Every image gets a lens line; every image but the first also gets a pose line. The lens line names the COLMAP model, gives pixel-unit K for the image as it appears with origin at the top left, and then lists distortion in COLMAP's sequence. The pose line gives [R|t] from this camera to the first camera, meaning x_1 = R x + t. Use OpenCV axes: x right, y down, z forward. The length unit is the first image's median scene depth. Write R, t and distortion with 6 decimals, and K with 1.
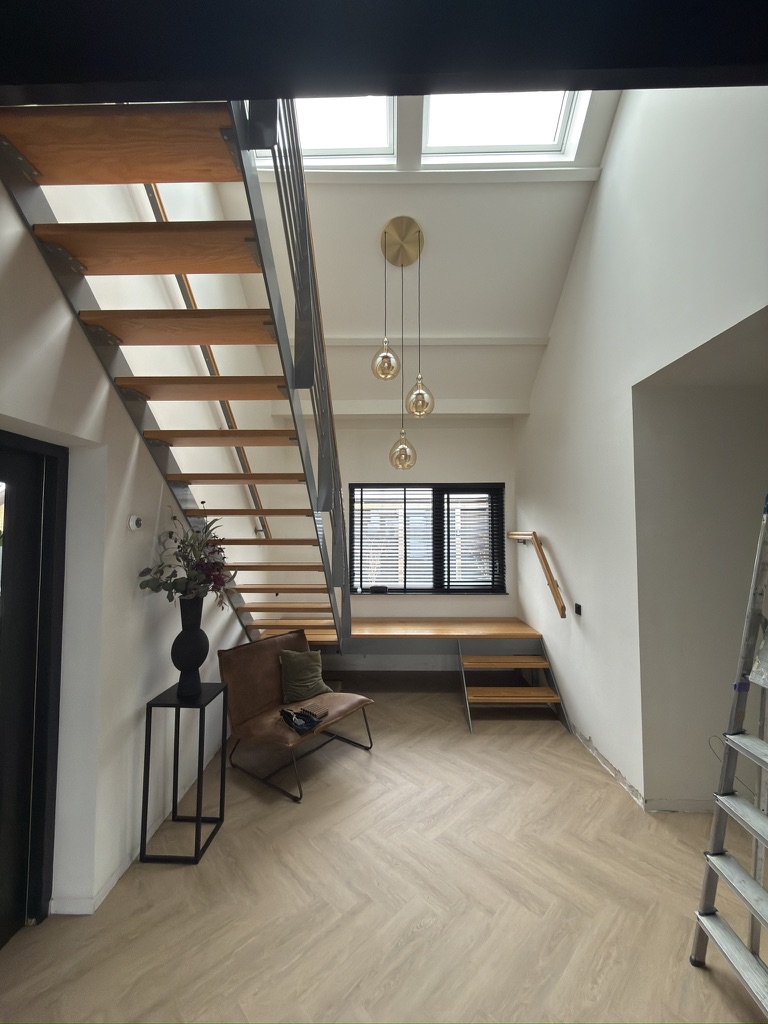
lens RADIAL K [[405.6, 0, 387.2], [0, 405.6, 511.1], [0, 0, 1]] dist [0.001474, -0.000176]
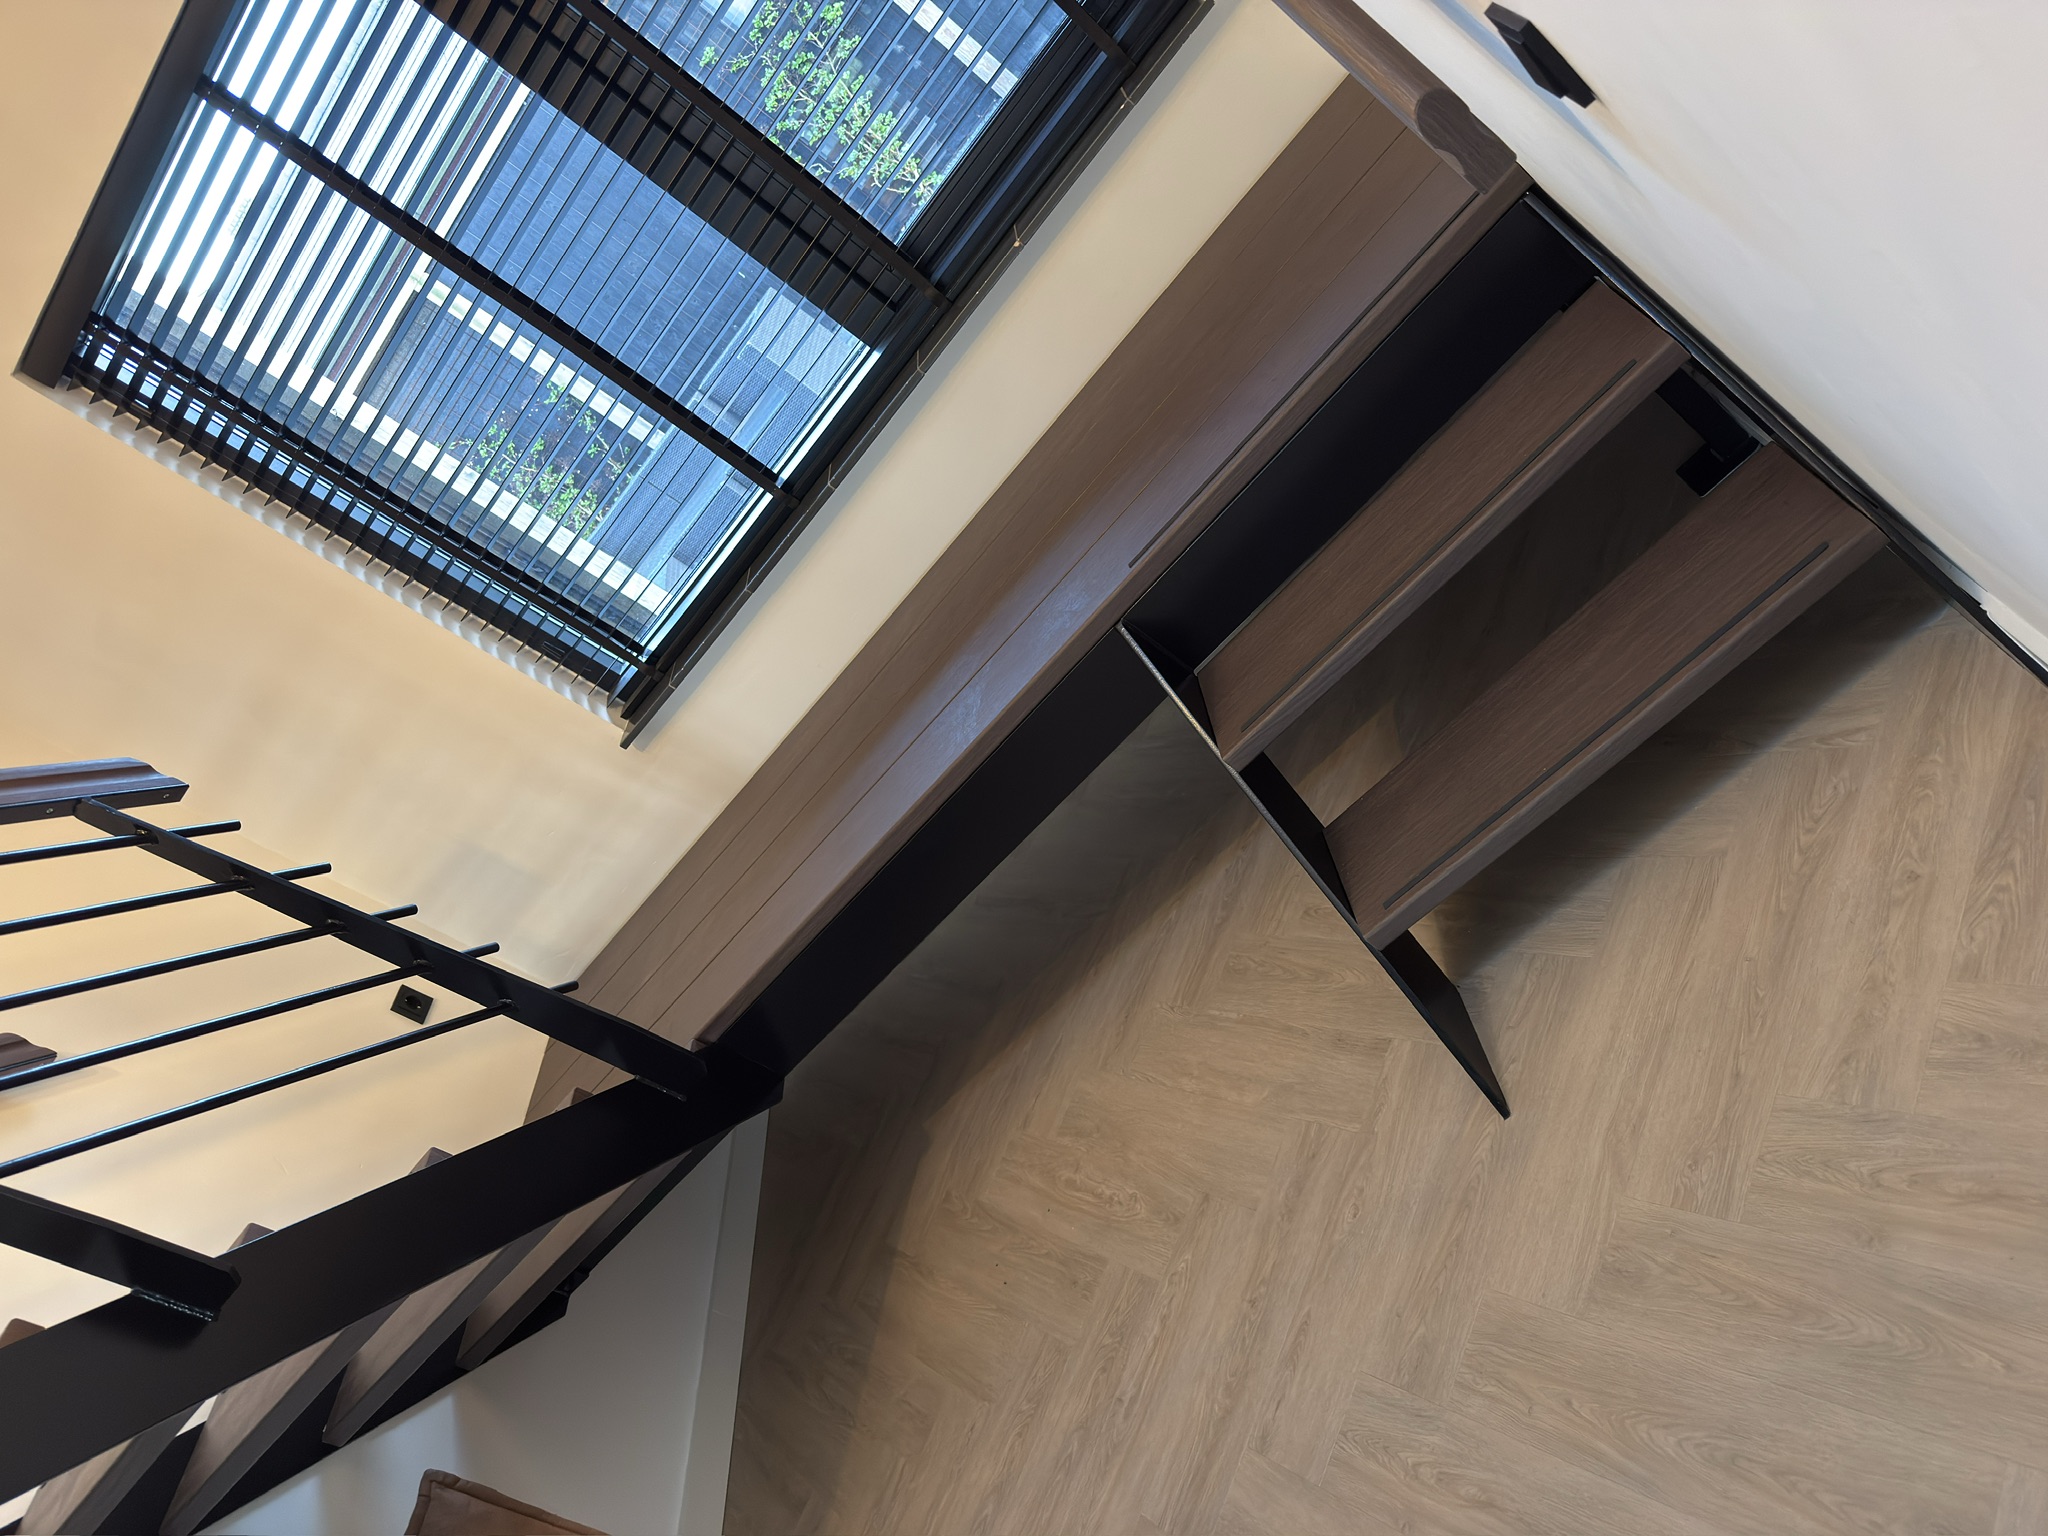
lens RADIAL K [[1443.6, 0, 1028.0], [0, 1443.6, 757.4], [0, 0, 1]] dist [0.064916, -0.082995]
pose [[0.633220, -0.665035, -0.395930, 0.462430], [0.766894, 0.470092, 0.436906, 0.092326], [-0.104435, -0.580294, 0.807683, 0.710362]]
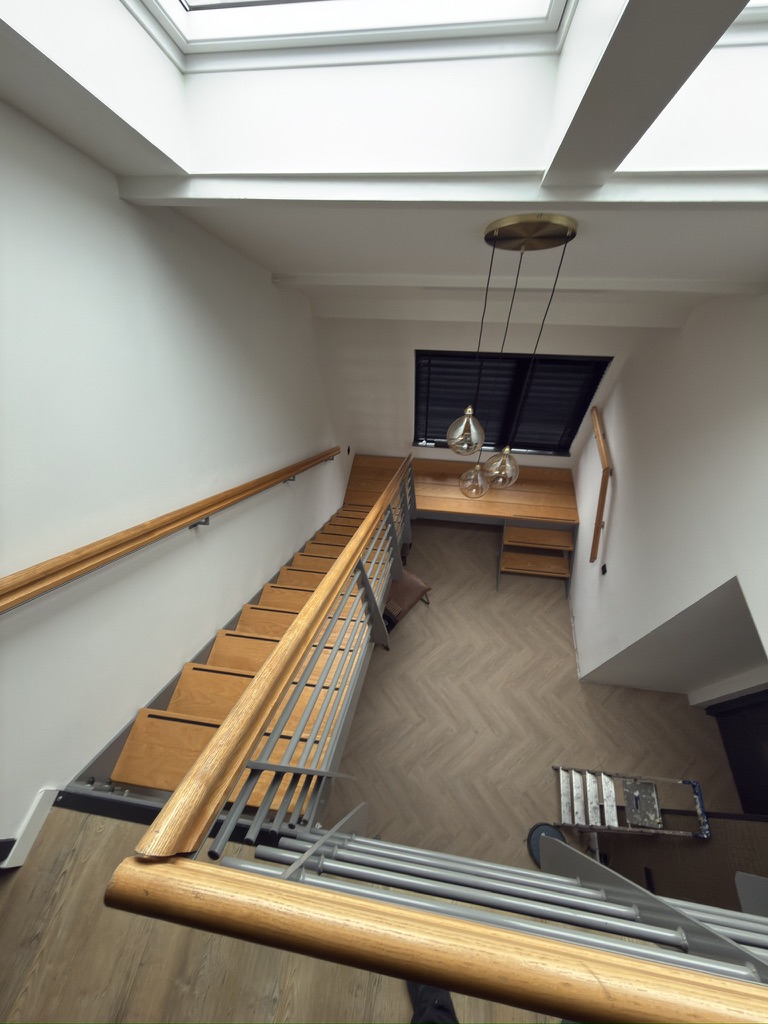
lens RADIAL K [[405.6, 0, 387.2], [0, 405.6, 511.1], [0, 0, 1]] dist [0.001474, -0.000176]
pose [[0.990707, 0.074664, -0.113690, -0.048754], [0.058439, 0.521121, 0.851480, -1.000211], [0.122821, -0.850211, 0.511915, 0.493866]]
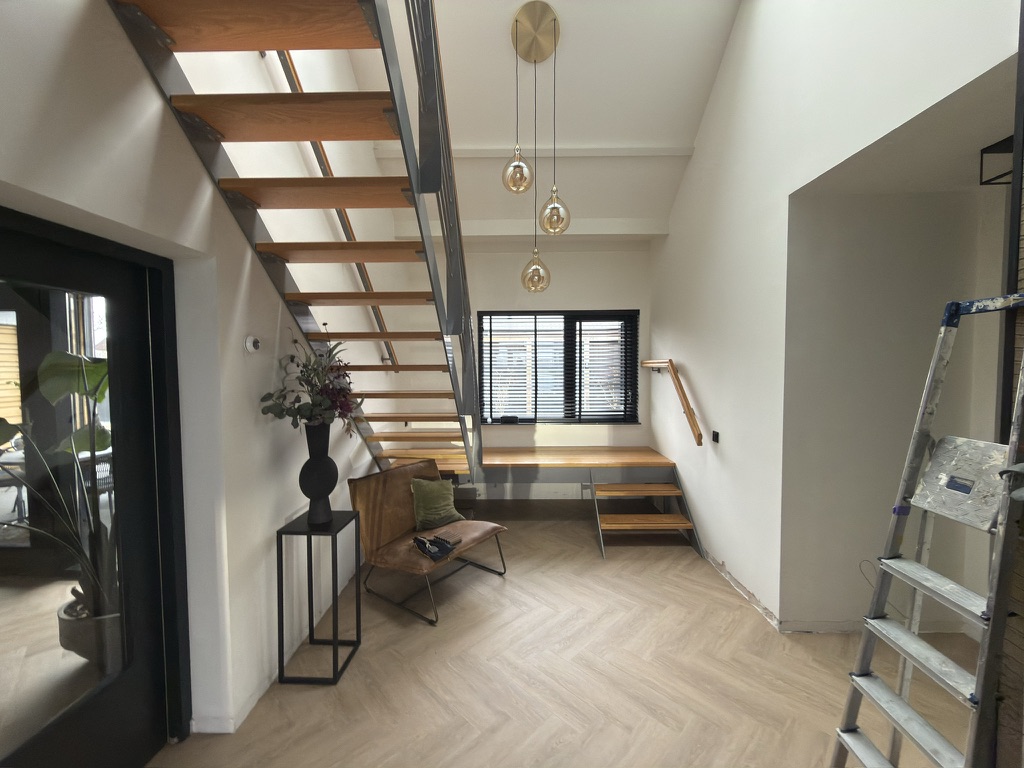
lens RADIAL K [[405.5, 0, 513.7], [0, 405.5, 382.6], [0, 0, 1]] dist [0.000174, 0.000109]
pose [[0.999987, -0.005171, 0.000330, -0.016054], [0.005120, 0.995901, 0.090308, 0.024022], [-0.000795, -0.090305, 0.995914, 0.045282]]
